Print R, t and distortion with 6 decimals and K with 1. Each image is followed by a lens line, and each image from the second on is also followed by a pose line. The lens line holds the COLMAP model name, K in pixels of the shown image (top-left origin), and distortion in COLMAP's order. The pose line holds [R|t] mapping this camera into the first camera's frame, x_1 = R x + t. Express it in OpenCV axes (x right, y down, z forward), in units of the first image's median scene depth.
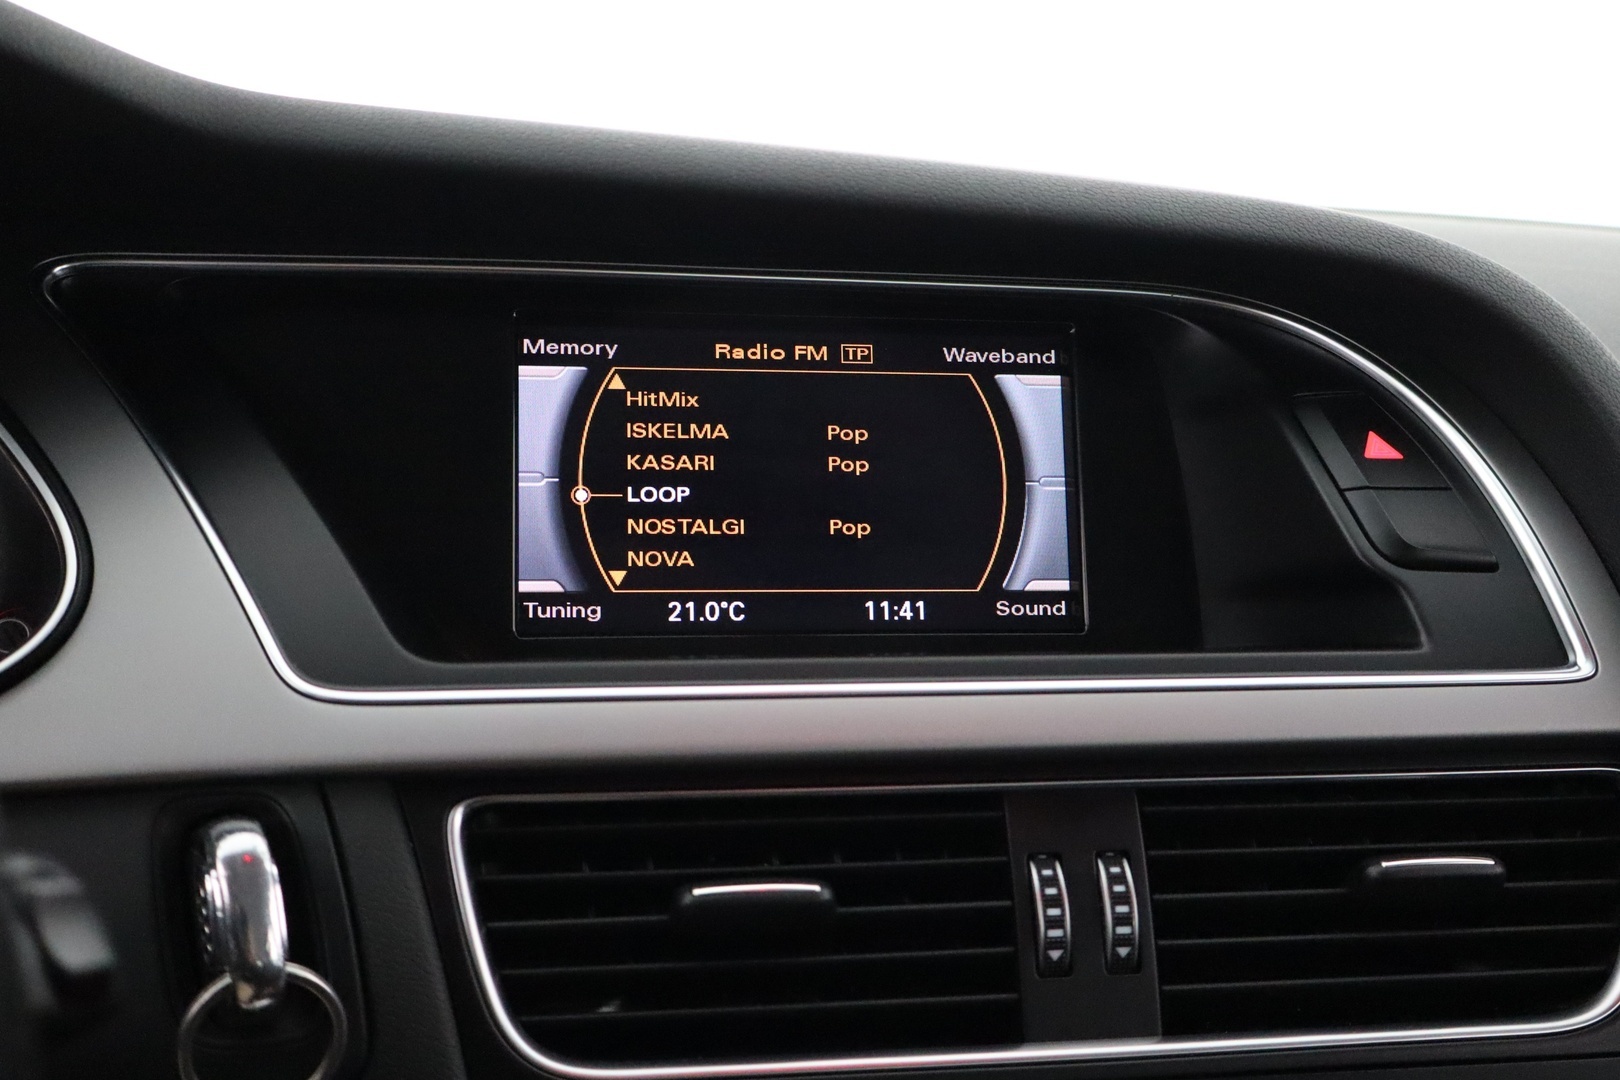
lens RADIAL K [[1827.1, 0, 810.0], [0, 1827.1, 540.0], [0, 0, 1]] dist [0.002722, 0.011662]
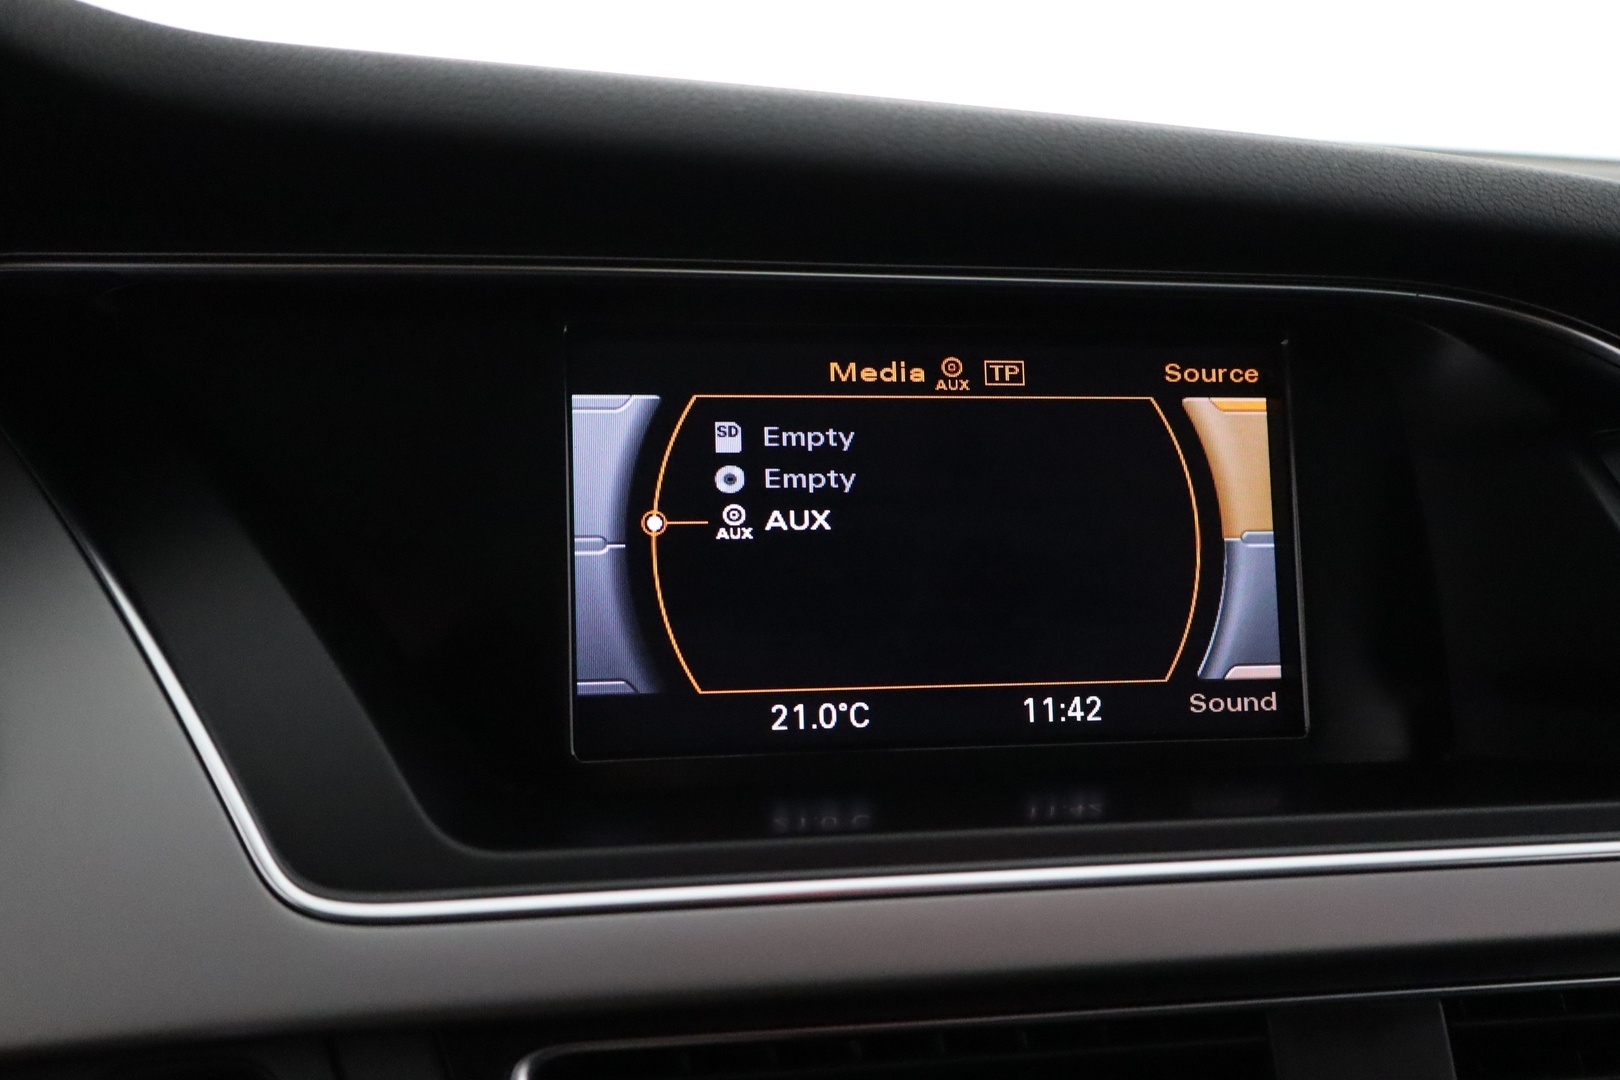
lens RADIAL K [[1809.4, 0, 810.0], [0, 1809.4, 540.0], [0, 0, 1]] dist [0.013400, 0.007110]
pose [[0.999791, -0.007002, 0.019218, -0.075356], [0.006234, 0.999191, 0.039733, -0.065204], [-0.019480, -0.039605, 0.999026, 0.245858]]
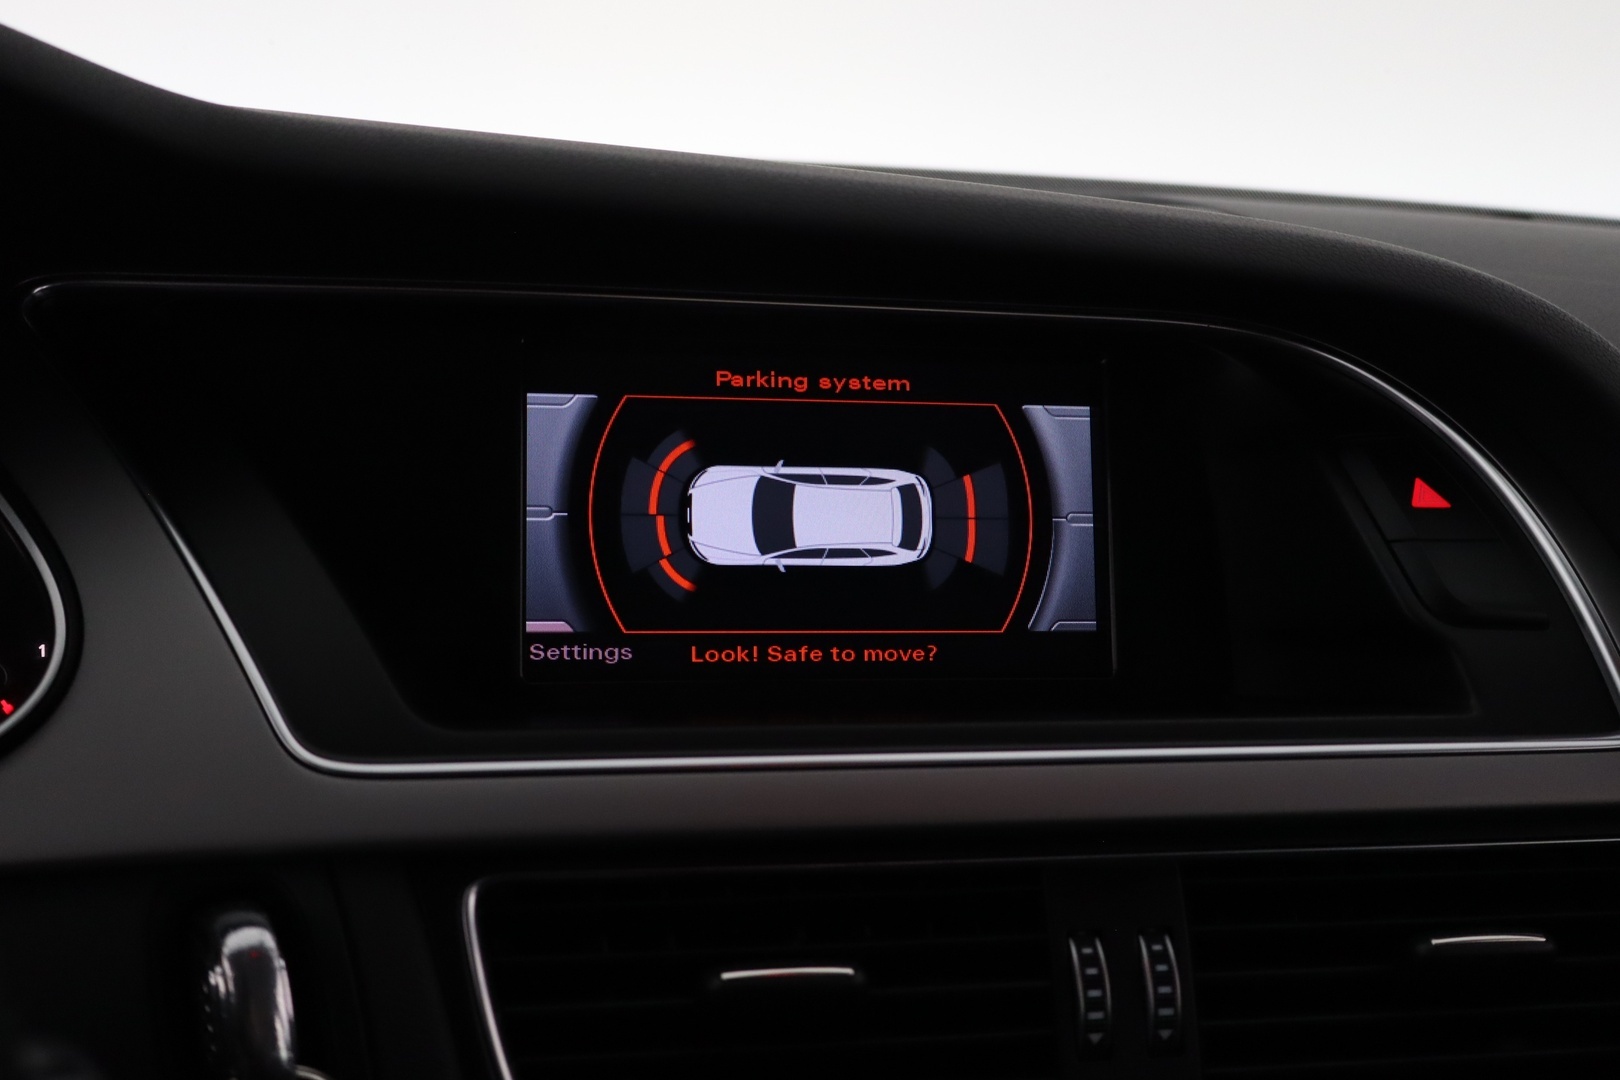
lens RADIAL K [[1827.1, 0, 810.0], [0, 1827.1, 540.0], [0, 0, 1]] dist [0.002722, 0.011662]
pose [[0.999622, 0.011183, 0.025124, -0.034961], [-0.011994, 0.999405, 0.032338, -0.051983], [-0.024747, -0.032627, 0.999161, 0.044223]]
